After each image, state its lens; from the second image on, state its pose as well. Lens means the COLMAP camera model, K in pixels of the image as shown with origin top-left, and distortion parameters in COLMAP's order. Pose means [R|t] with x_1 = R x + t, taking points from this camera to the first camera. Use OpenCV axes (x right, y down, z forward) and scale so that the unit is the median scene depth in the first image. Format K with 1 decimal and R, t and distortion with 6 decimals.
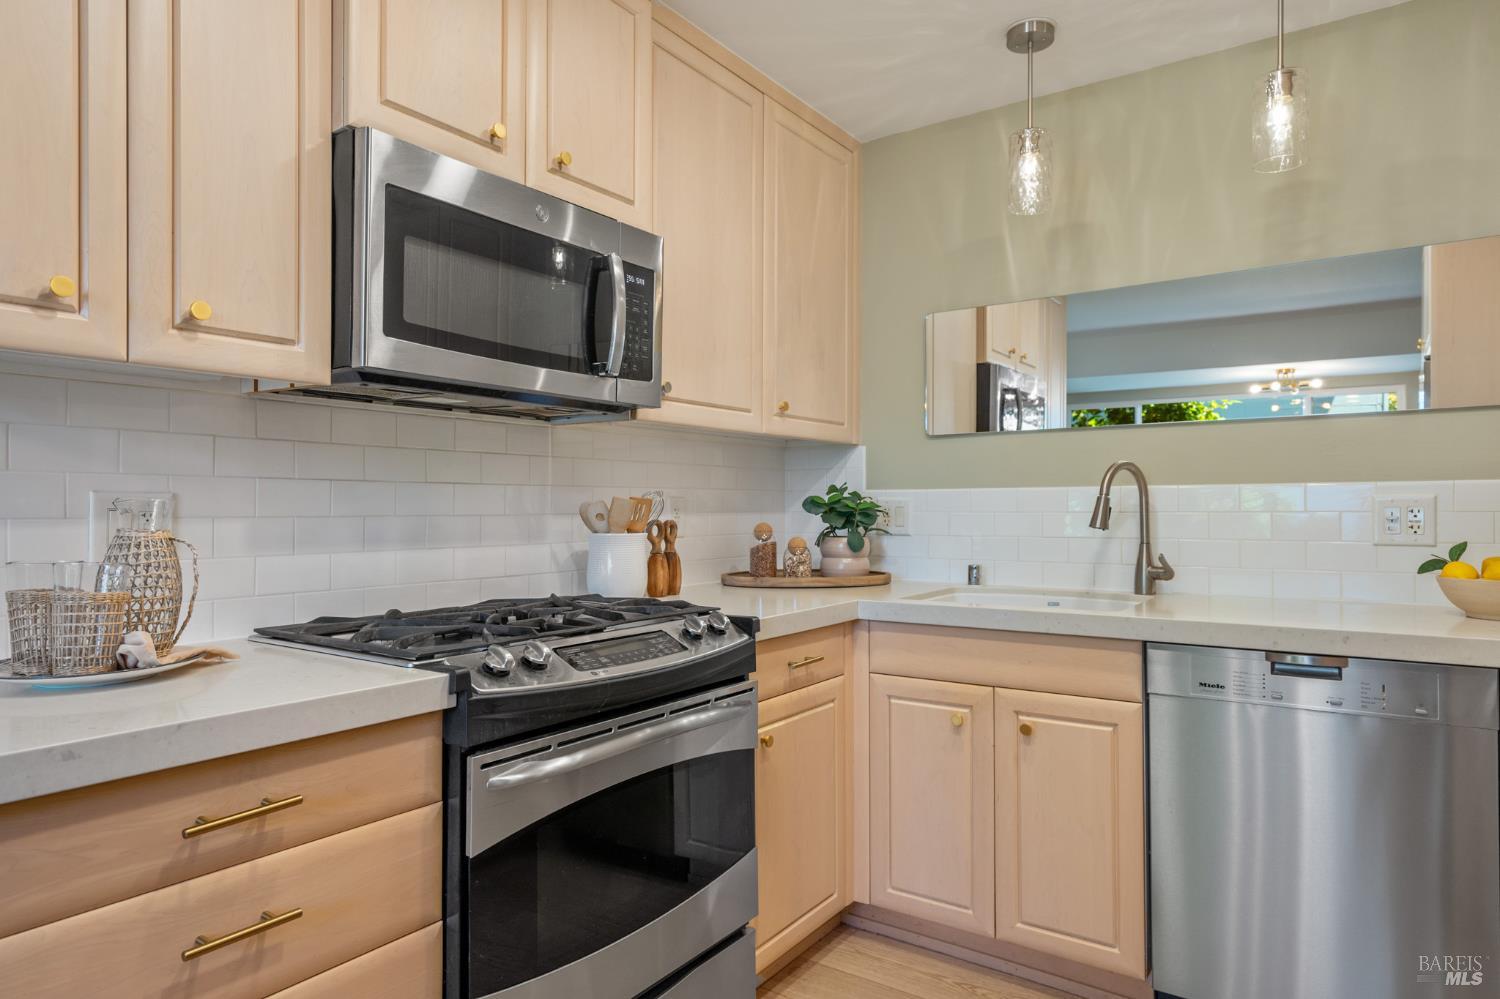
lens RADIAL K [[926.5, 0, 749.6], [0, 926.5, 498.6], [0, 0, 1]] dist [-0.001063, 0.000414]
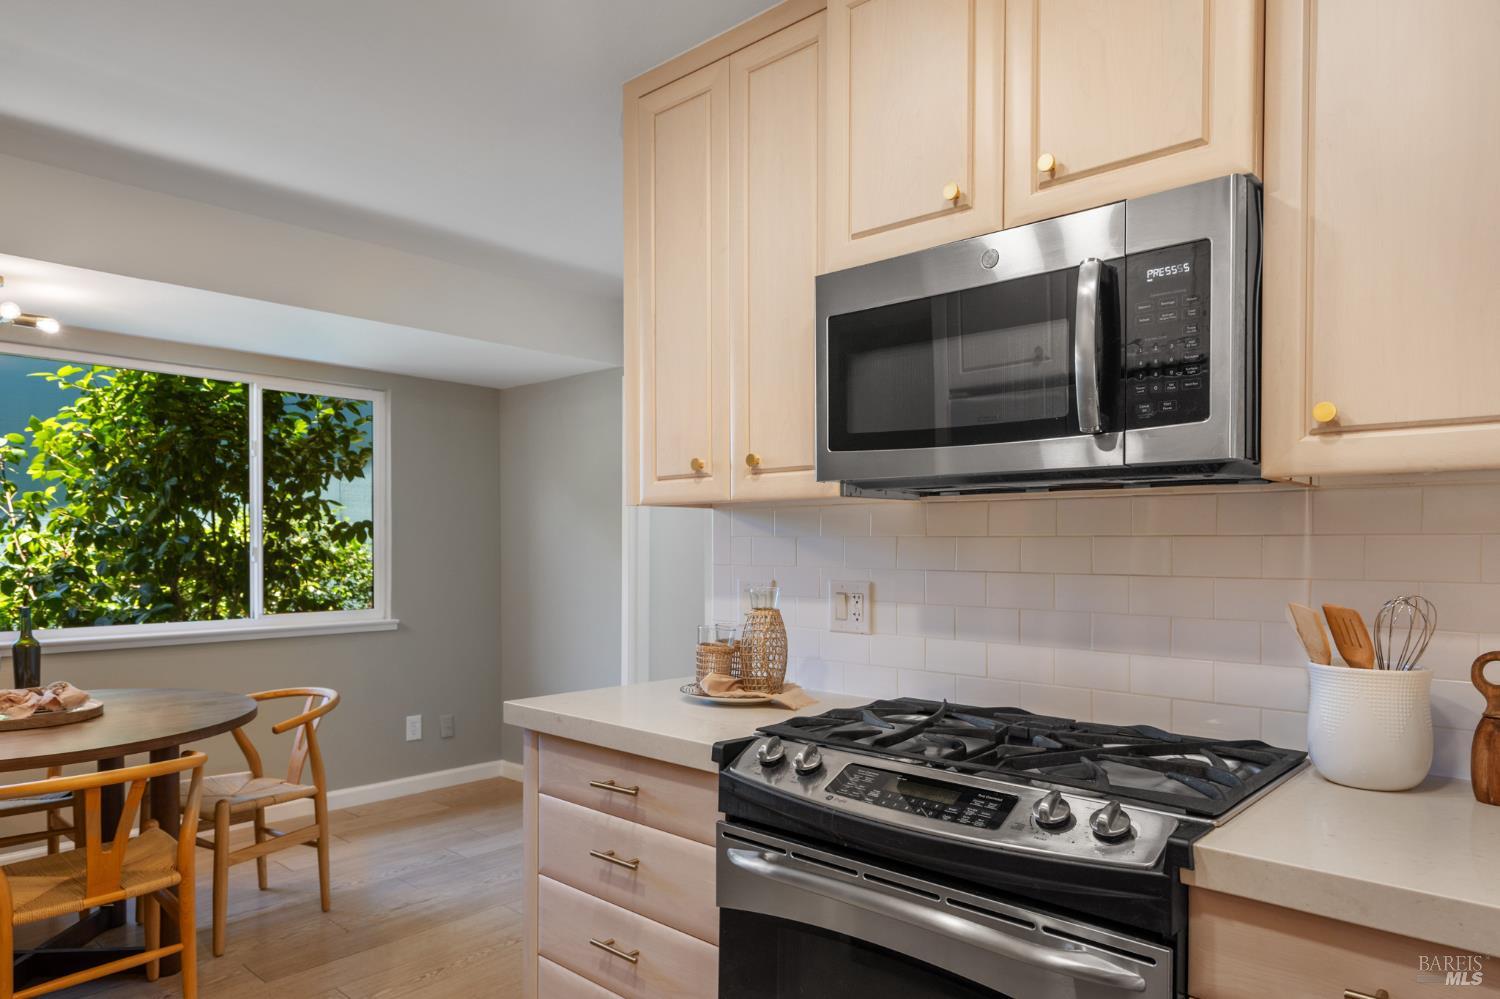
lens RADIAL K [[926.5, 0, 759.6], [0, 926.5, 555.0], [0, 0, 1]] dist [-0.001063, 0.000414]
pose [[-0.136388, 0.004110, -0.990647, 0.774566], [0.002643, 0.999989, 0.003785, -0.054635], [0.990652, -0.002102, -0.136397, 1.110072]]
